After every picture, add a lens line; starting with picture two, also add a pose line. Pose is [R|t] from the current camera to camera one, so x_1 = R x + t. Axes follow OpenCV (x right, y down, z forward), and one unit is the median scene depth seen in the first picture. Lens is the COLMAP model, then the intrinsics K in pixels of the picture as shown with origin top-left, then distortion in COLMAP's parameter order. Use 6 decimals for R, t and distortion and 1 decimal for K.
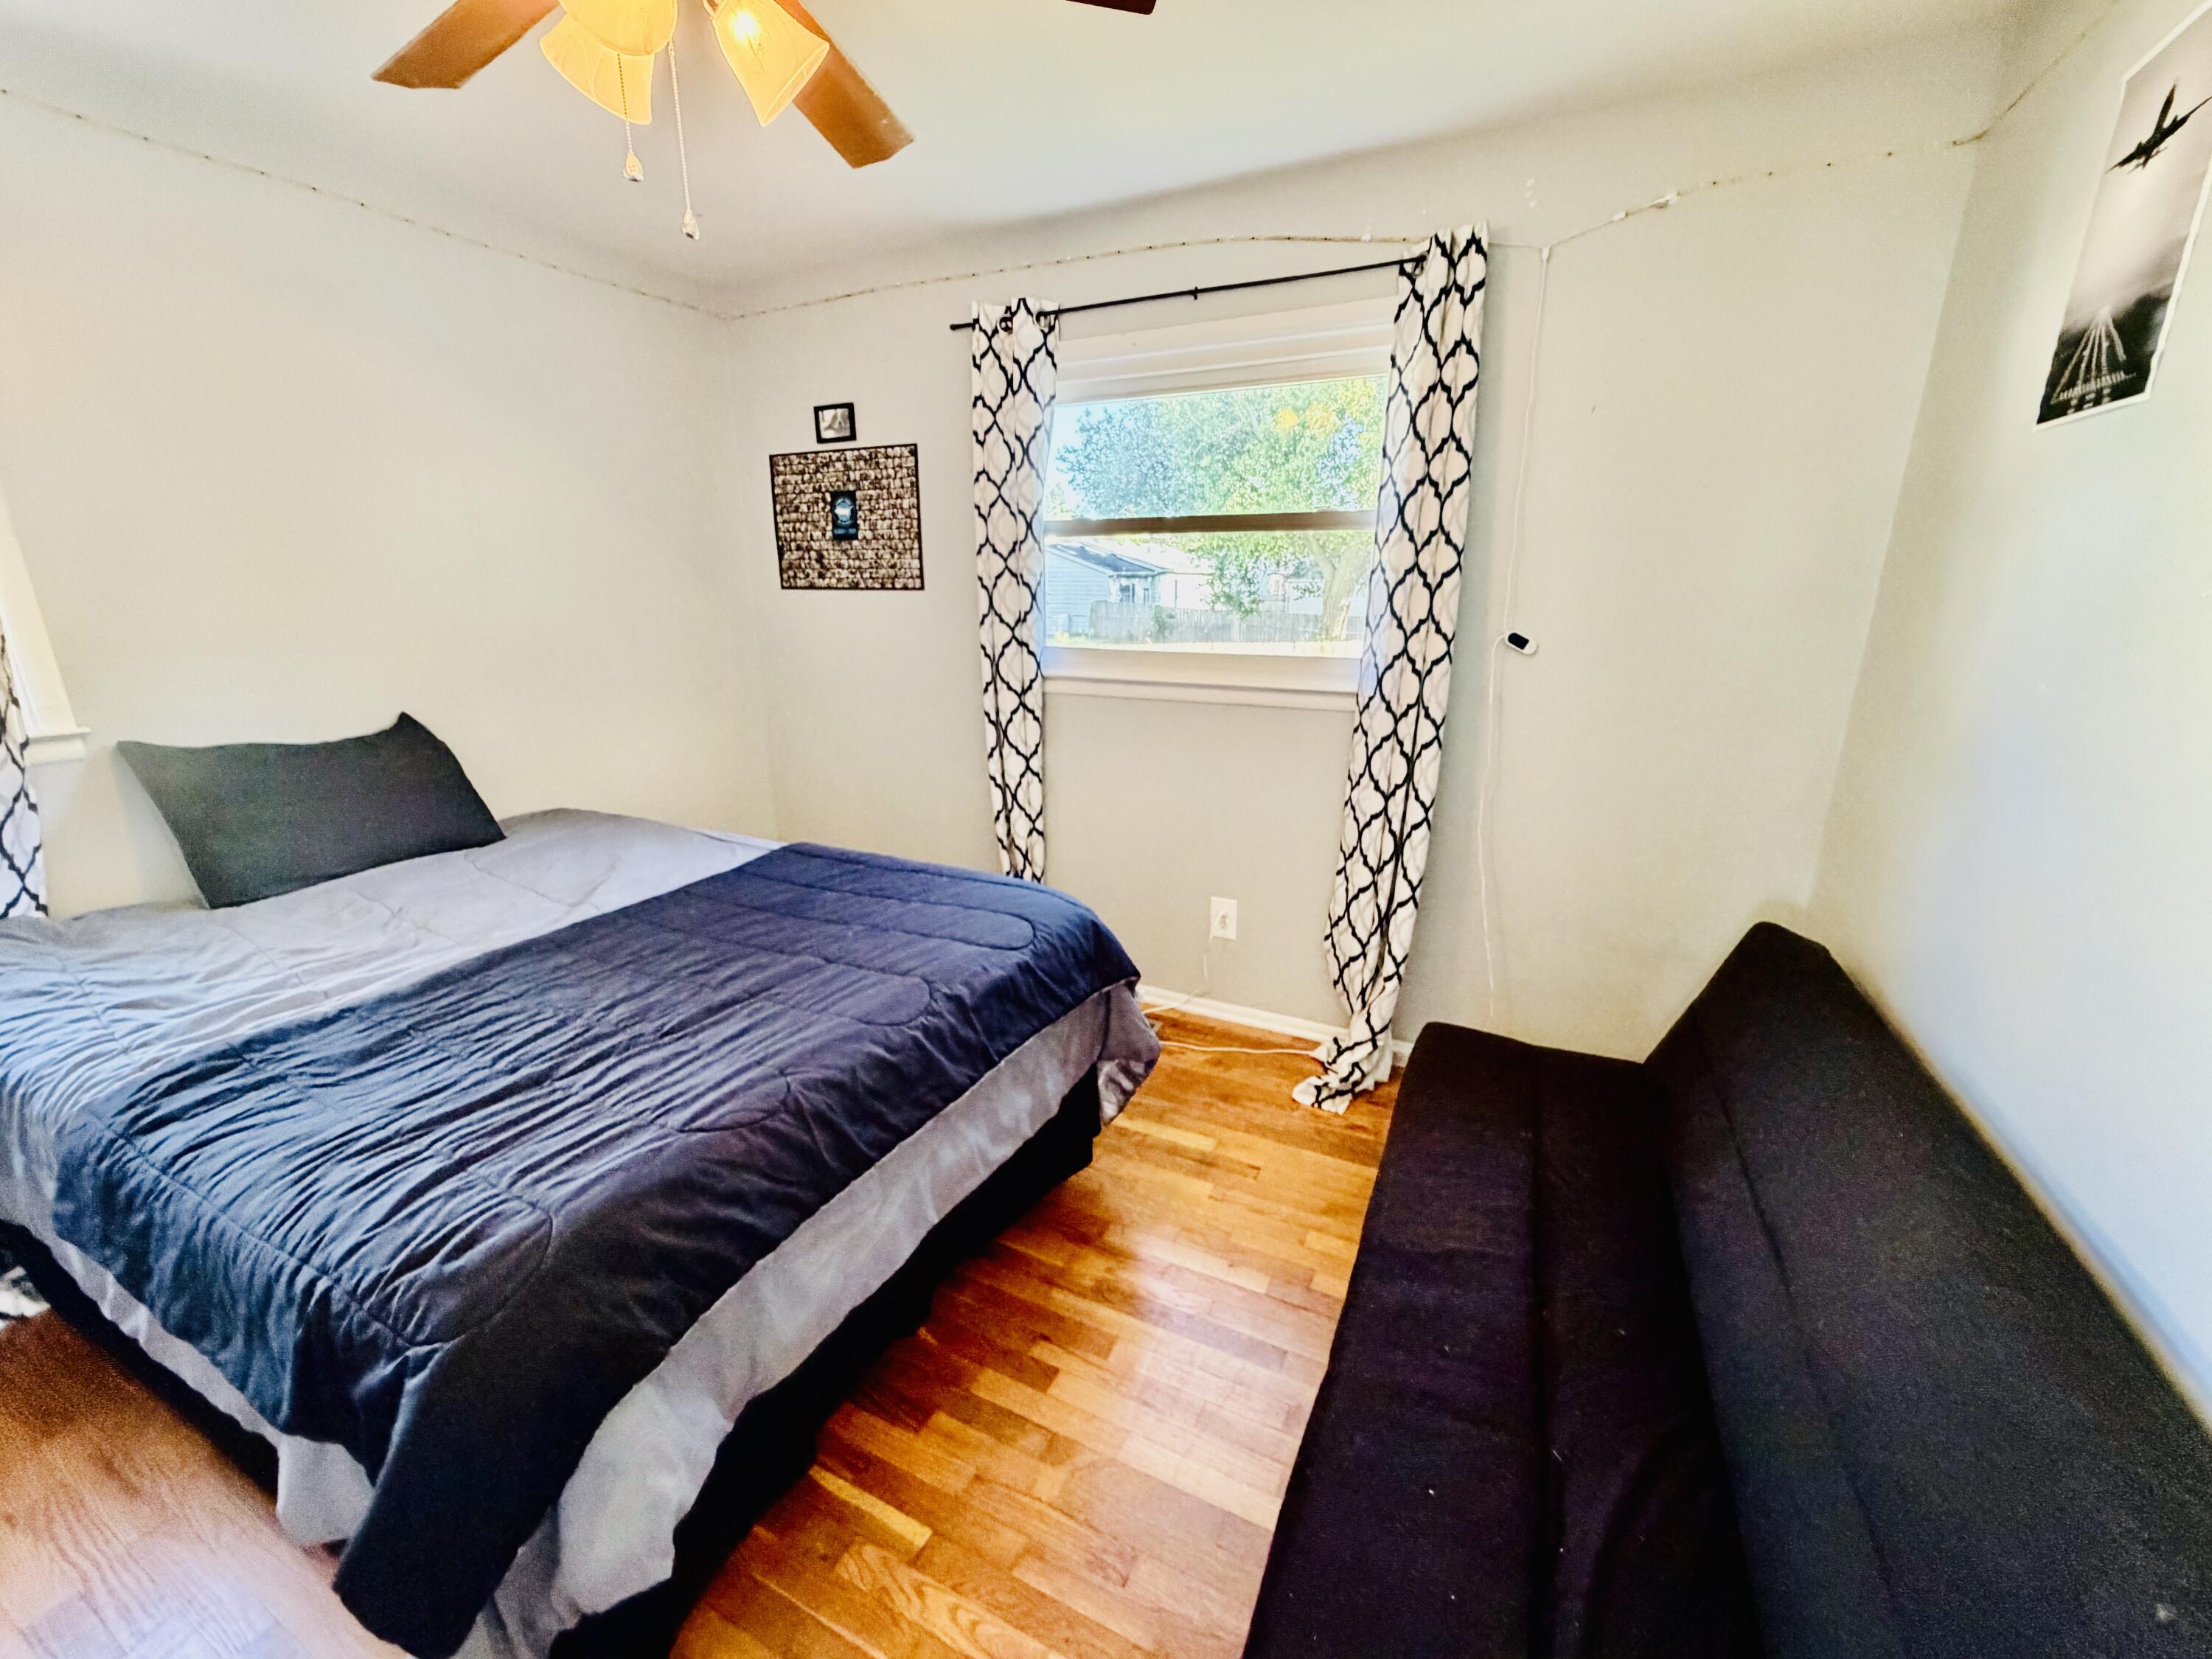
lens RADIAL K [[885.0, 0, 1106.0], [0, 885.0, 829.5], [0, 0, 1]] dist [0.000552, 0.000041]
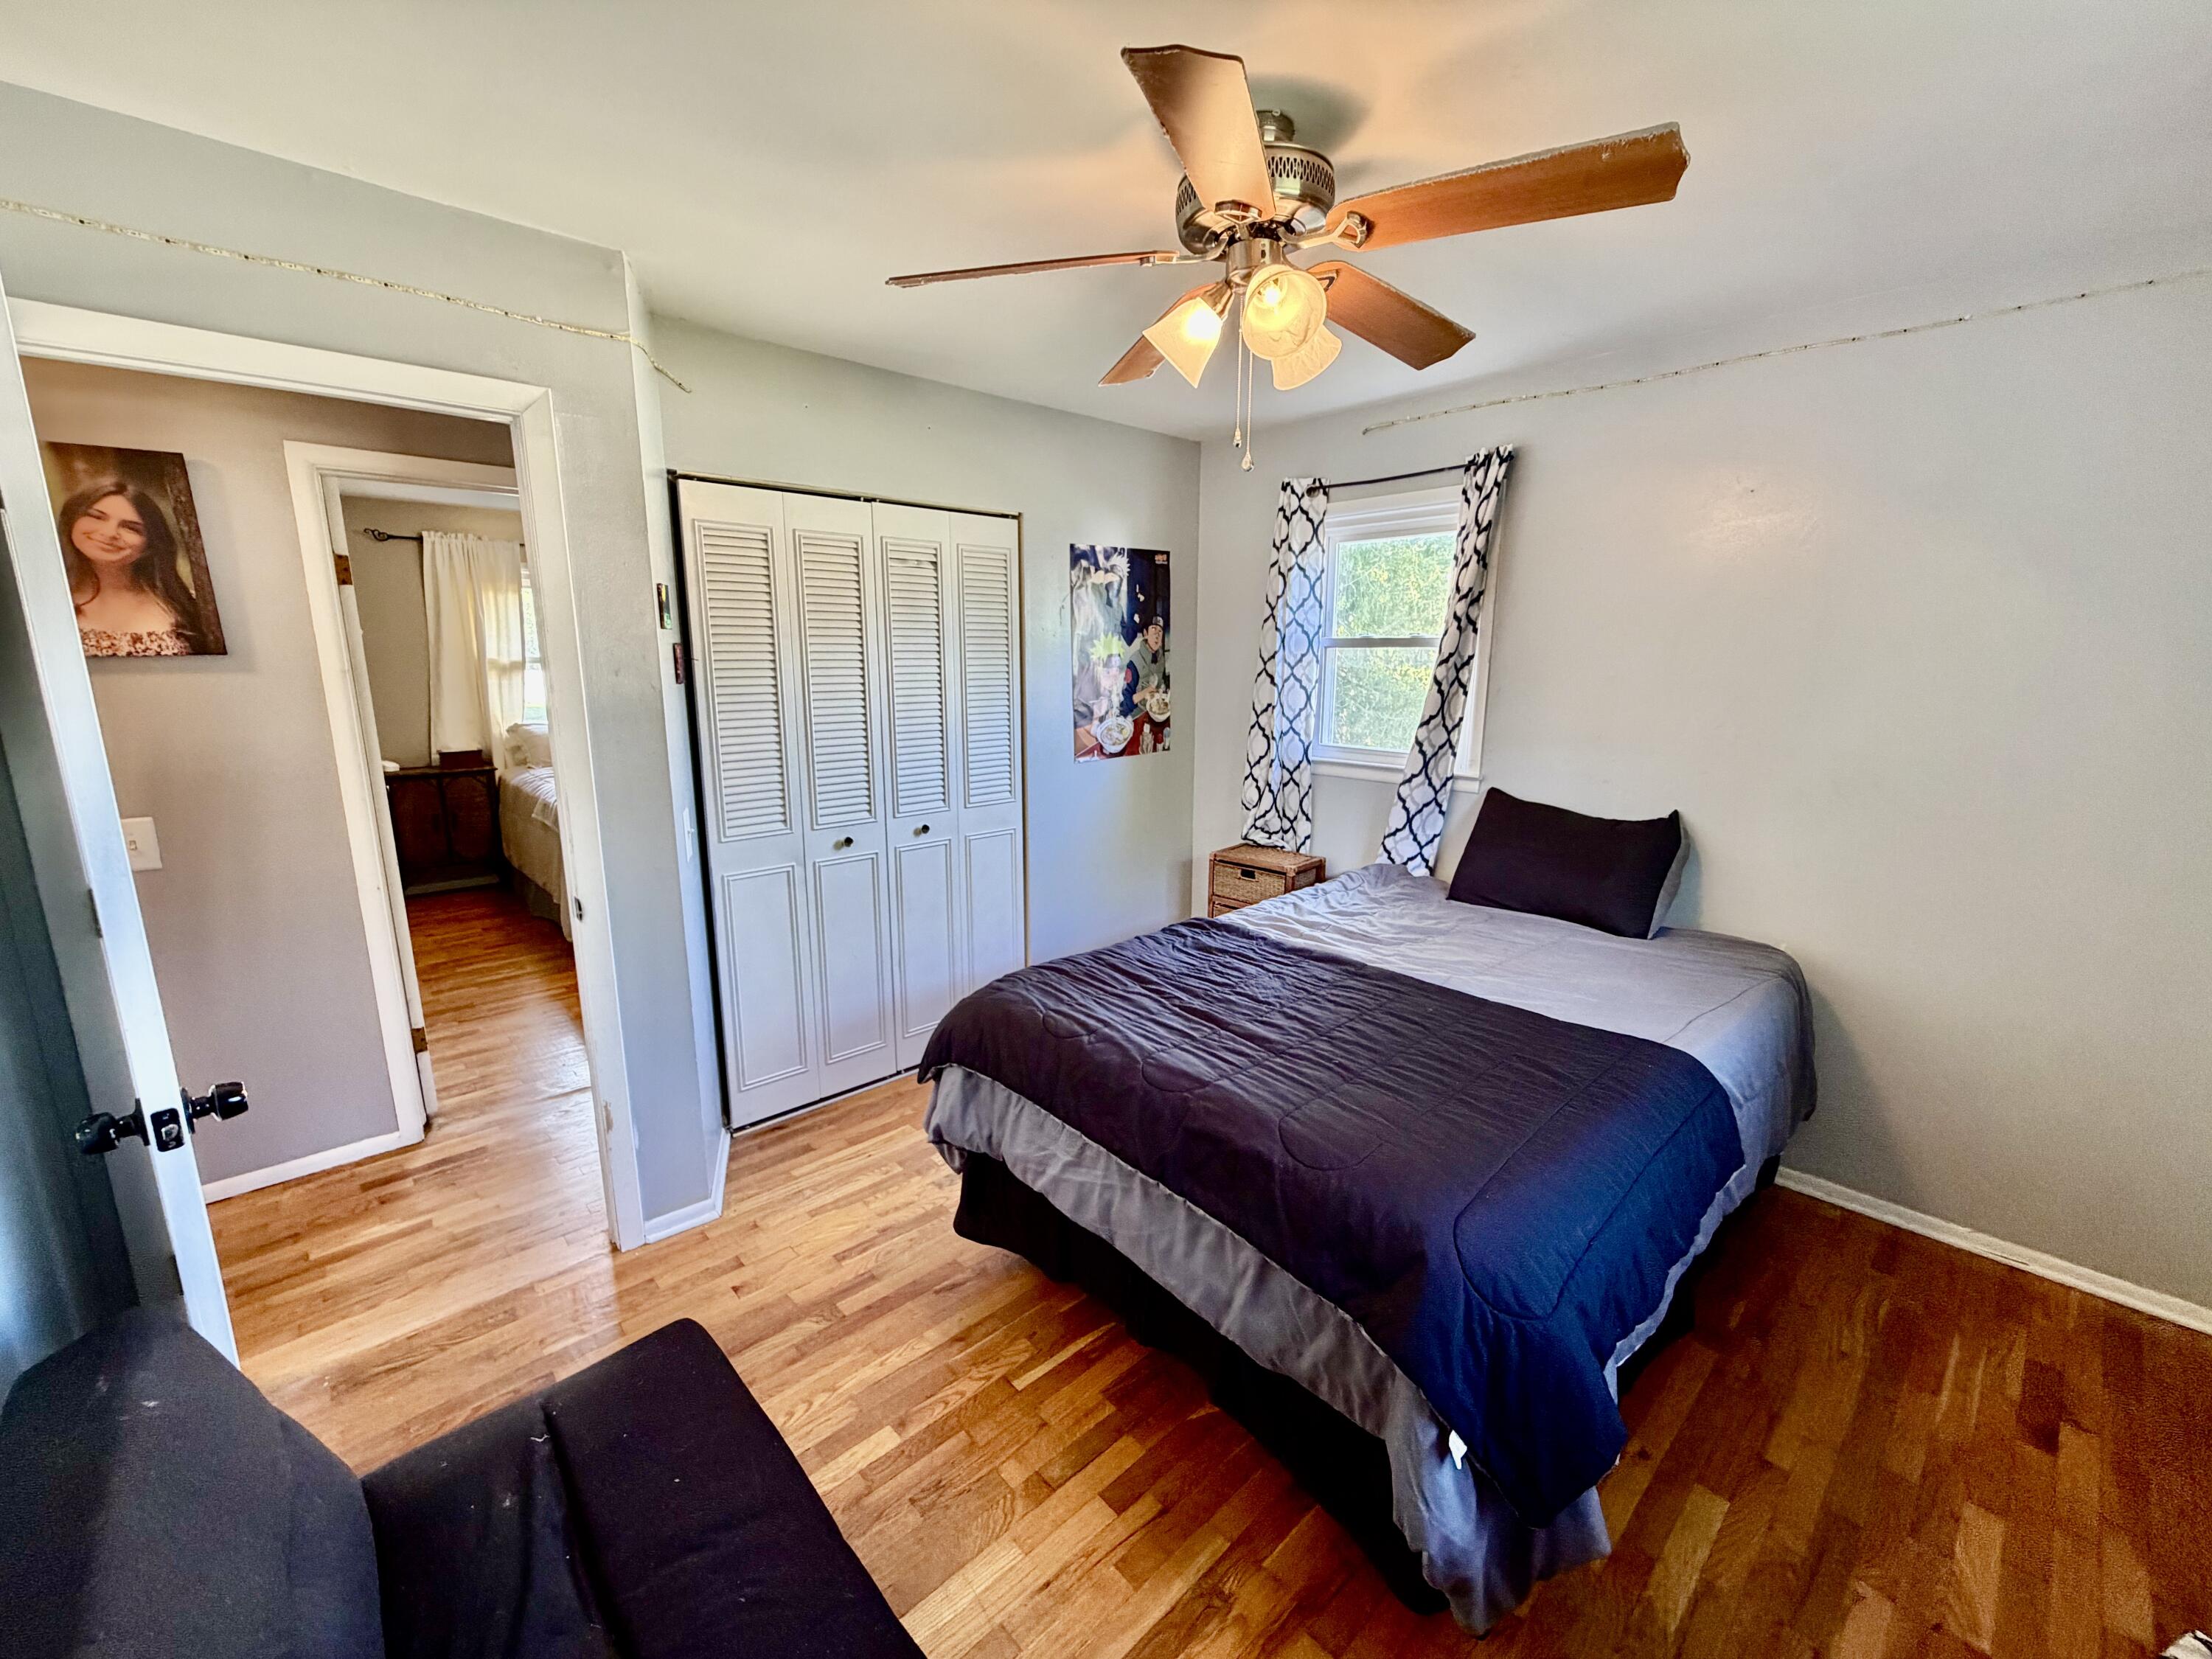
lens RADIAL K [[885.0, 0, 1106.0], [0, 885.0, 829.5], [0, 0, 1]] dist [0.000552, 0.000041]
pose [[-0.358131, 0.180560, -0.916046, 0.795107], [-0.253668, 0.925401, 0.281576, -0.399876], [0.898552, 0.333212, -0.285612, 1.138666]]
